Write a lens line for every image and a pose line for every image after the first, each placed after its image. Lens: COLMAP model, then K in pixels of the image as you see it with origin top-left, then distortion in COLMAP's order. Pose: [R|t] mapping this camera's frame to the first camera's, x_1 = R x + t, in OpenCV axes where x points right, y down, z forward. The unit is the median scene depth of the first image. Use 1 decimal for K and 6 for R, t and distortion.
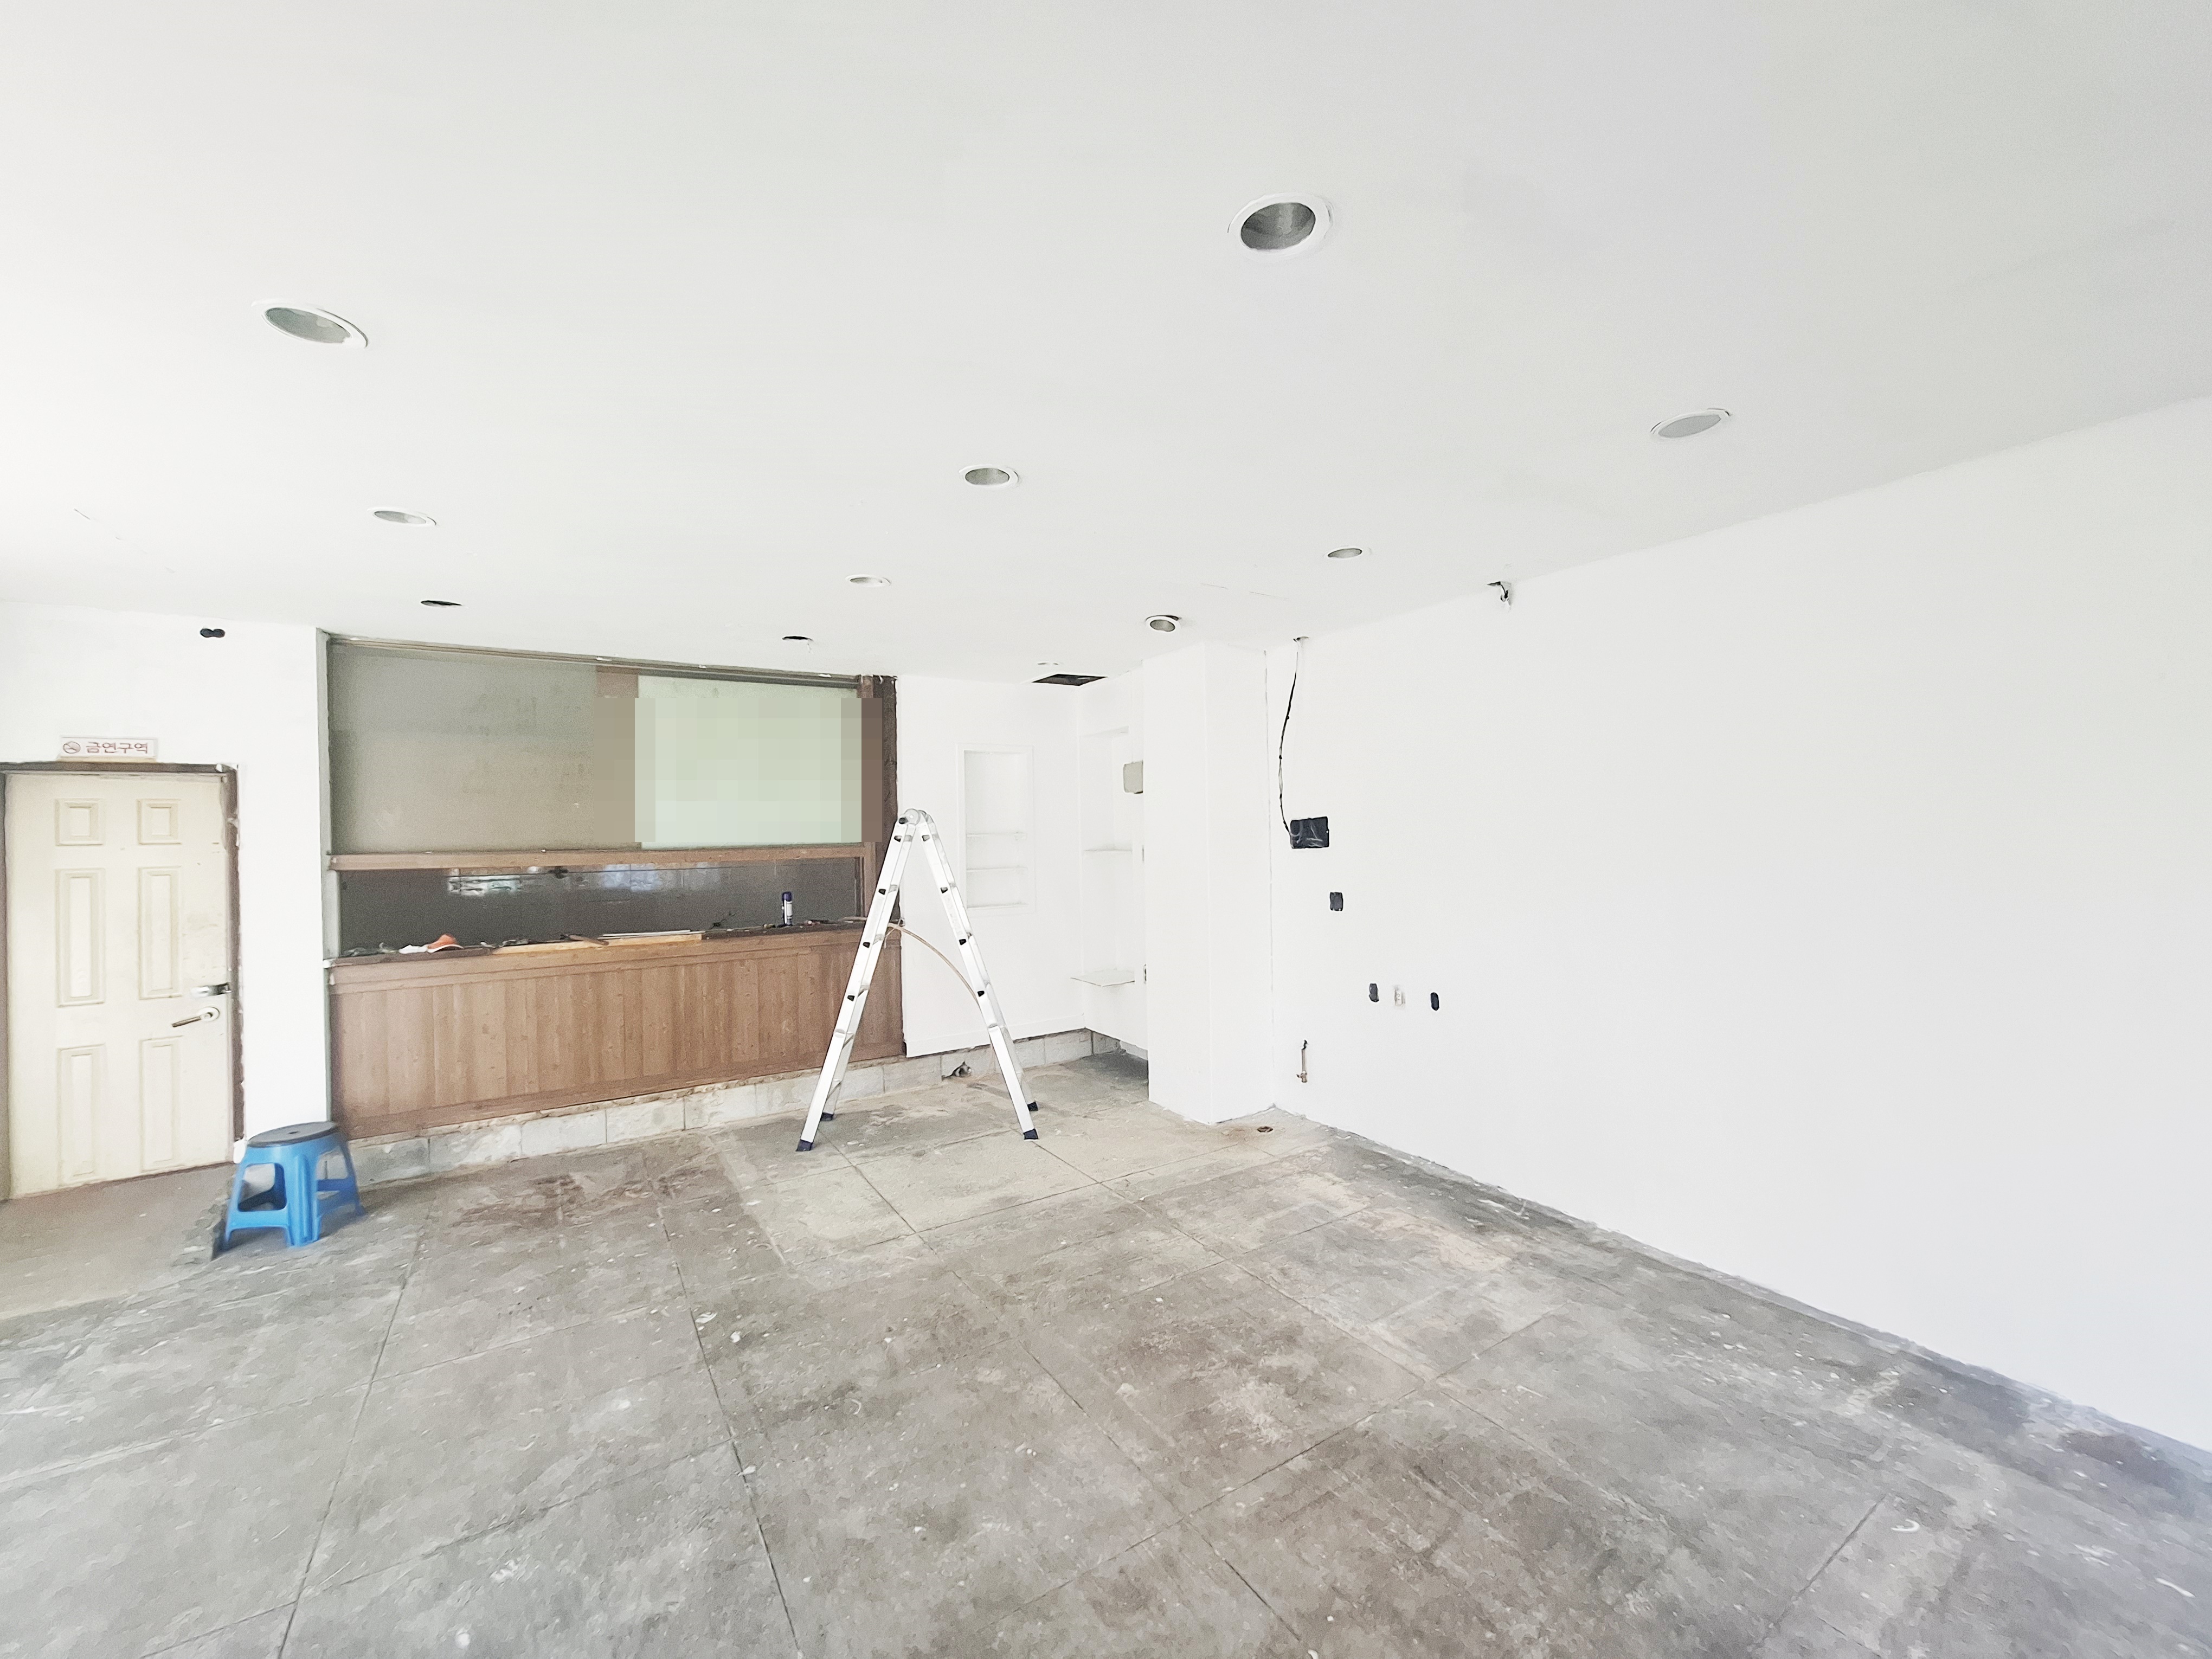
lens RADIAL K [[868.5, 0, 1098.1], [0, 868.5, 839.3], [0, 0, 1]] dist [-0.024950, 0.009742]
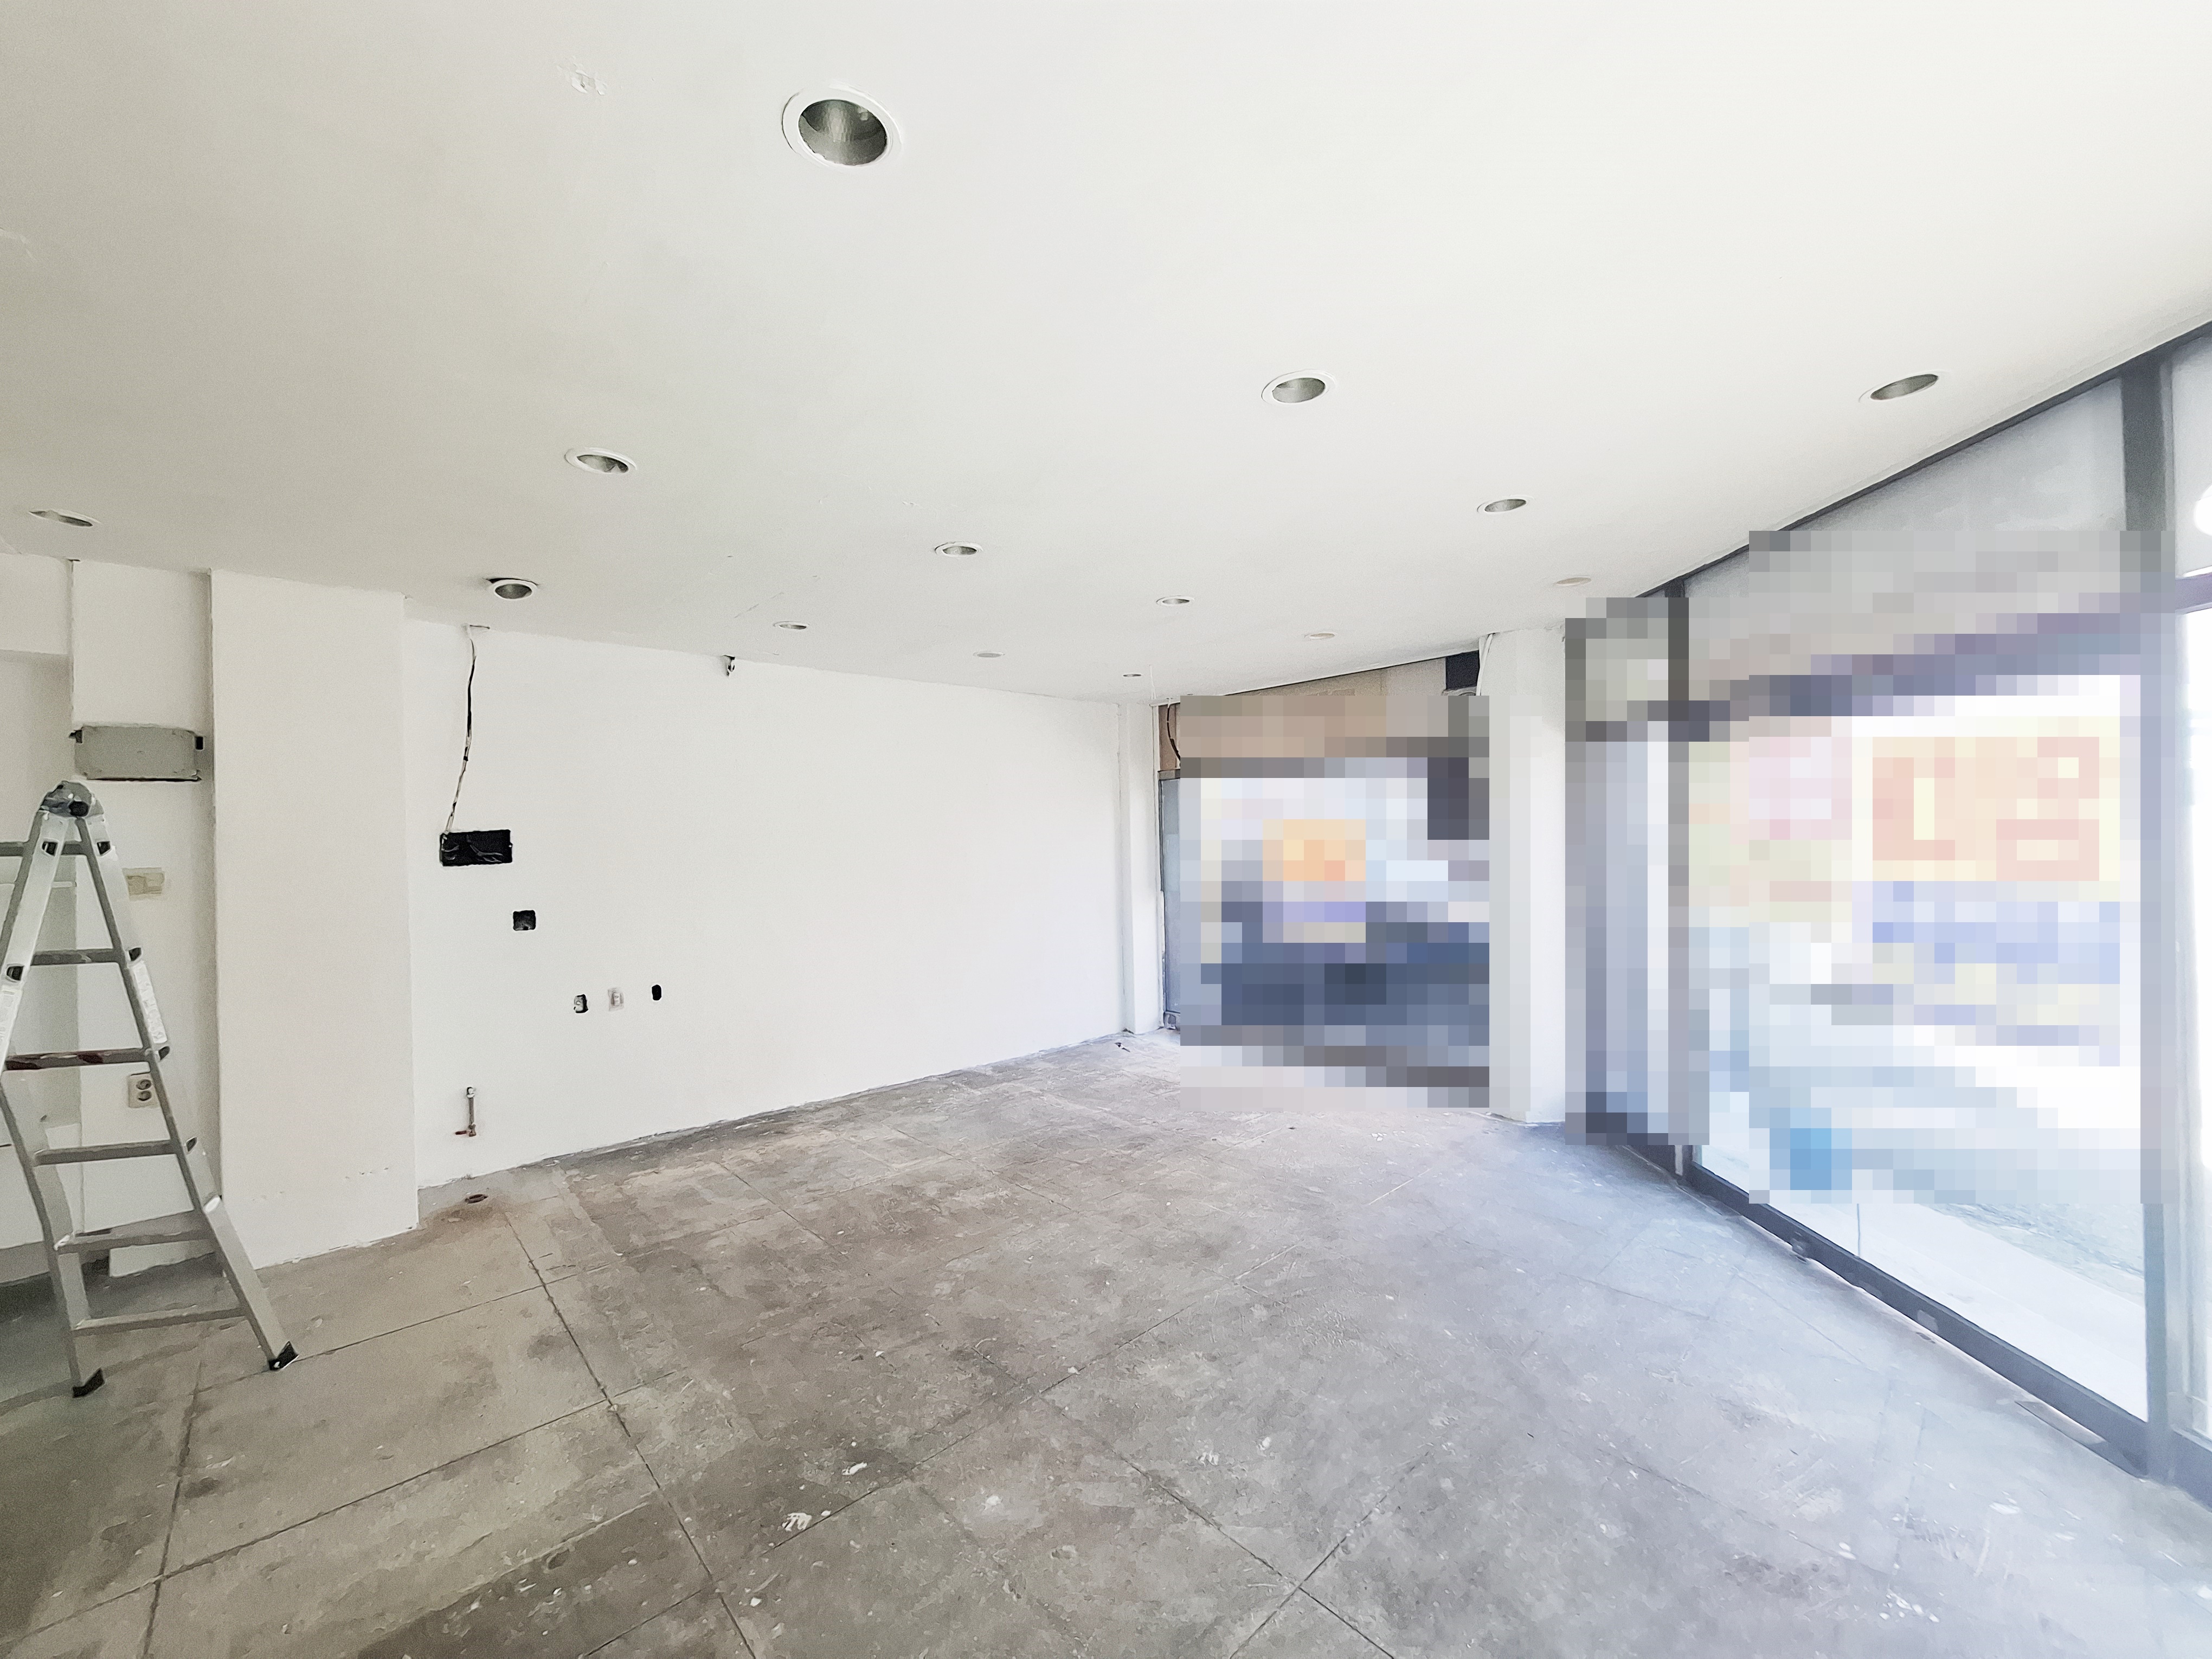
lens RADIAL K [[868.5, 0, 1098.1], [0, 868.5, 839.3], [0, 0, 1]] dist [-0.024950, 0.009742]
pose [[-0.177914, 0.018278, 0.983876, -0.841739], [0.029184, 0.999486, -0.013290, 0.016322], [-0.983613, 0.026349, -0.178356, 0.616105]]
